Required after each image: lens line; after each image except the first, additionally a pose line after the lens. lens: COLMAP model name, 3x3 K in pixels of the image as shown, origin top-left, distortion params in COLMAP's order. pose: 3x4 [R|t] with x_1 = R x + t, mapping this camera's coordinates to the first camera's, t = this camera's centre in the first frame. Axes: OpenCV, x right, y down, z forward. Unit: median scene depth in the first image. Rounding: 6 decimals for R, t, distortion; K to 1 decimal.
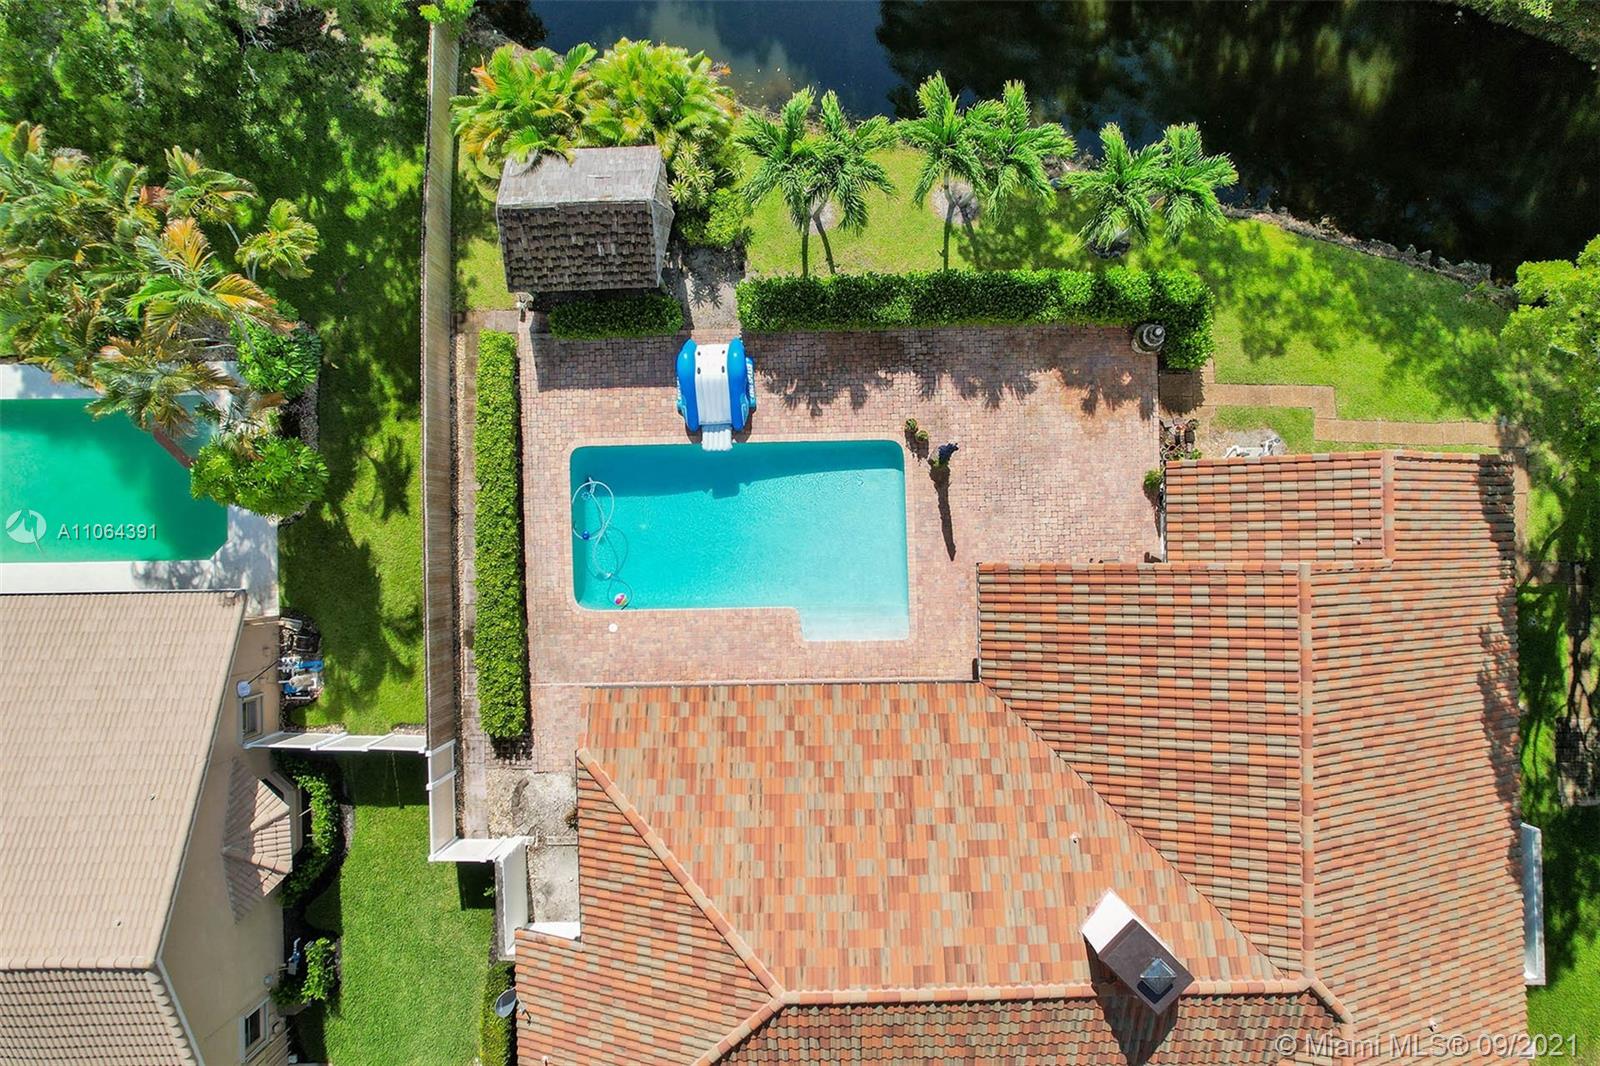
lens RADIAL K [[1043.9, 0, 800.0], [0, 1043.9, 533.0], [0, 0, 1]] dist [-0.078887, 0.065026]
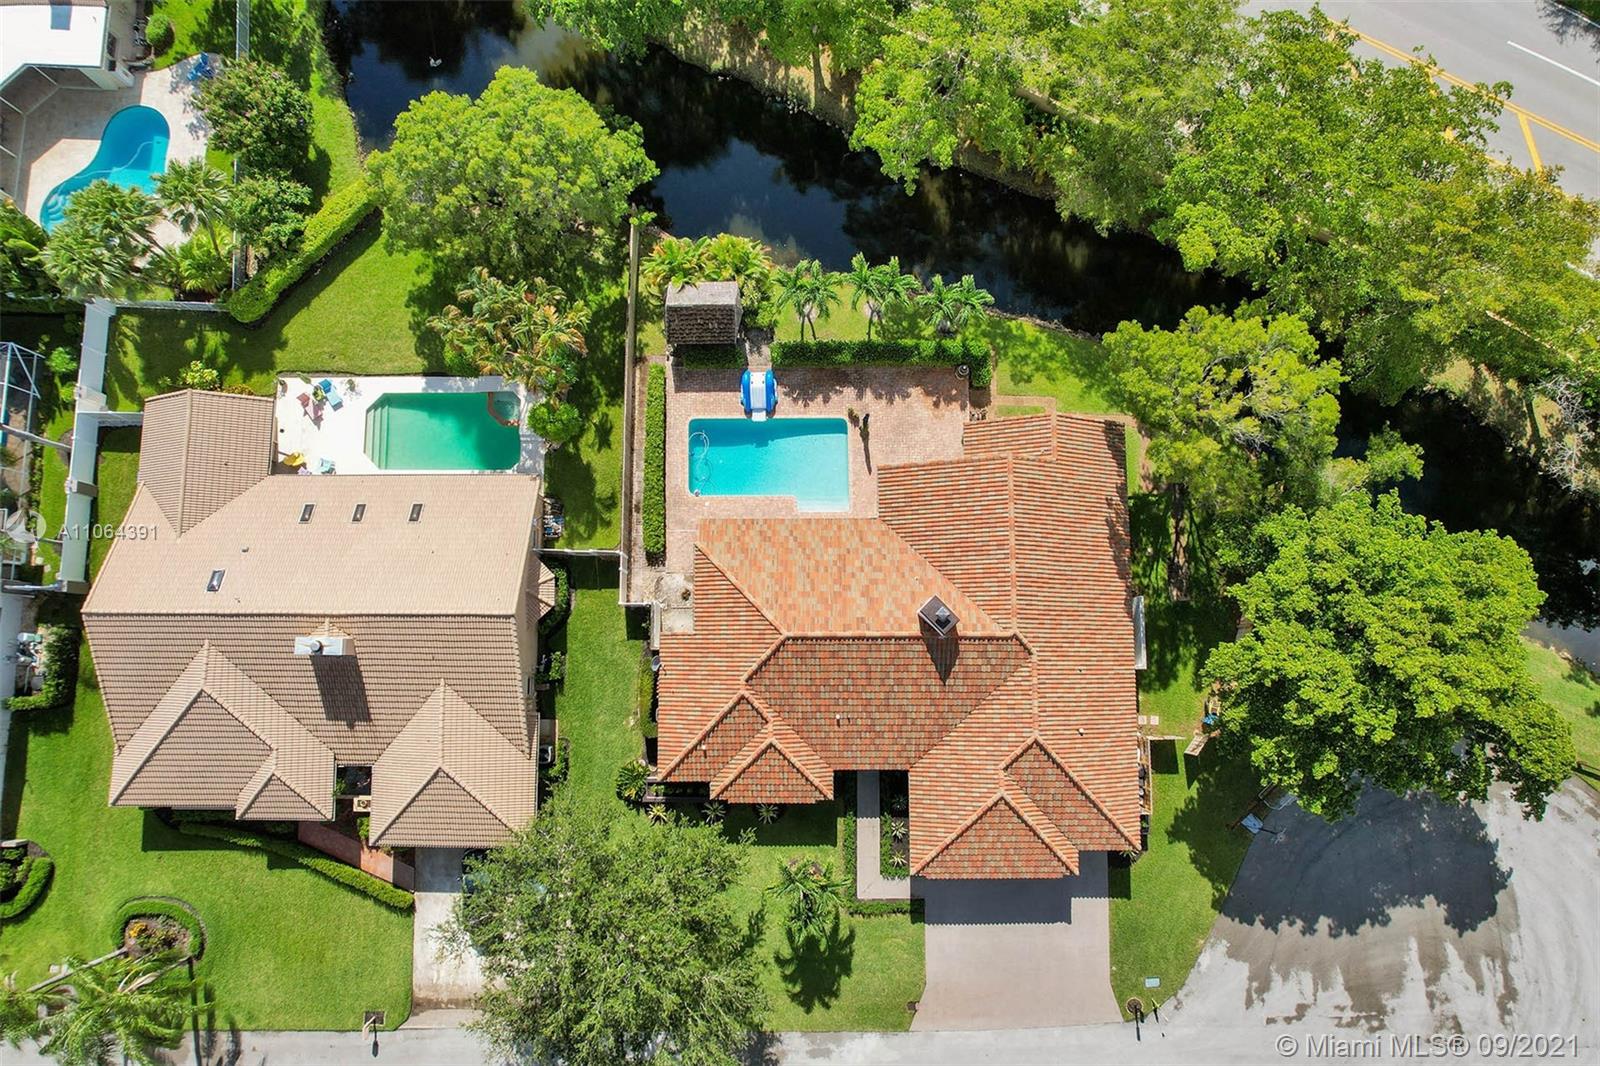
lens RADIAL K [[1043.9, 0, 800.0], [0, 1043.9, 533.0], [0, 0, 1]] dist [-0.078887, 0.065026]
pose [[0.999833, 0.017840, -0.003885, 0.015698], [-0.018193, 0.991456, -0.129166, 0.418757], [0.001547, 0.129215, 0.991615, -1.072249]]
